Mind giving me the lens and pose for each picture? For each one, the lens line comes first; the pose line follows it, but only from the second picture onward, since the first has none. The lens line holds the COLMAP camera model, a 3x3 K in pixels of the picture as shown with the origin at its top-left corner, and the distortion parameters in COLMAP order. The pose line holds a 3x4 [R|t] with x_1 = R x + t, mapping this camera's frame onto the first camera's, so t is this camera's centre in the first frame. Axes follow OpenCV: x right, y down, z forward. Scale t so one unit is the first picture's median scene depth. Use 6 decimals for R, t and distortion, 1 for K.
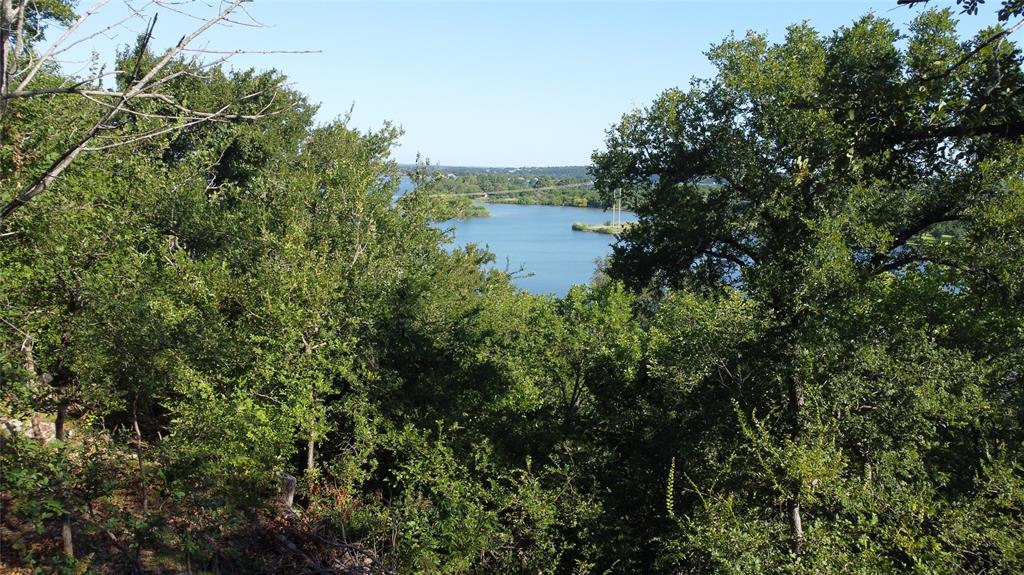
lens RADIAL K [[774.6, 0, 512.0], [0, 774.6, 287.5], [0, 0, 1]] dist [-0.000595, -0.003313]
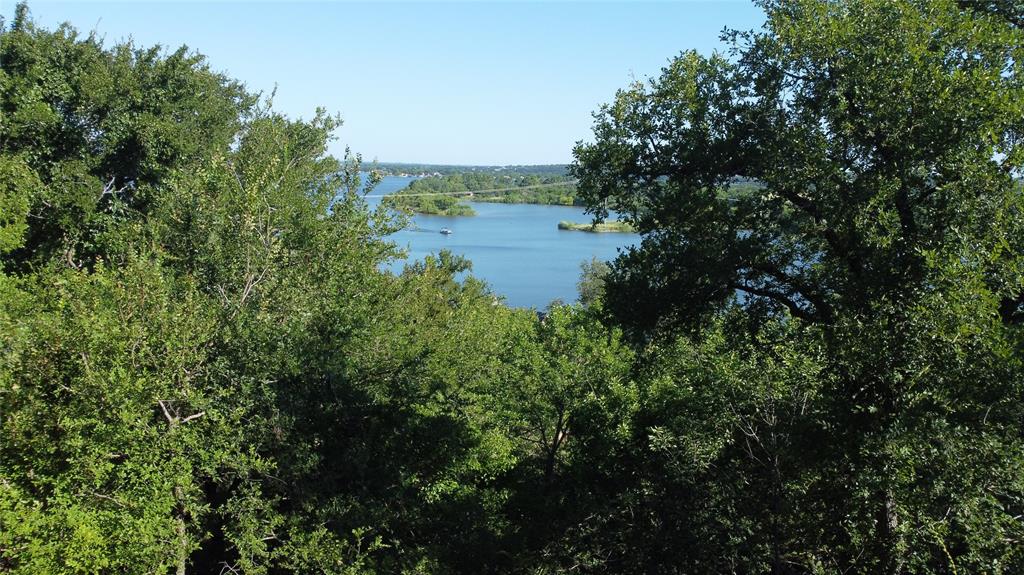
lens RADIAL K [[774.6, 0, 512.0], [0, 774.6, 287.5], [0, 0, 1]] dist [-0.000595, -0.003313]
pose [[0.999836, -0.005679, 0.017204, 0.033918], [0.005645, 0.999982, 0.001994, -0.046046], [-0.017215, -0.001897, 0.999850, 0.295869]]
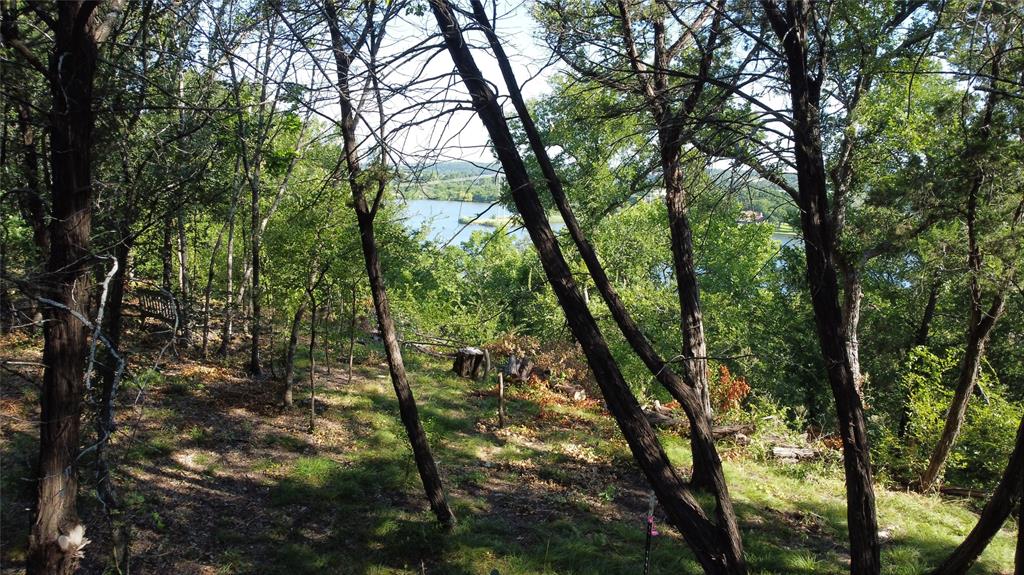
lens RADIAL K [[774.6, 0, 512.0], [0, 774.6, 287.5], [0, 0, 1]] dist [-0.000595, -0.003313]
pose [[0.989206, -0.022792, 0.144747, -0.109527], [0.022045, 0.999734, 0.006767, 0.171384], [-0.144863, -0.003503, 0.989445, -0.774923]]
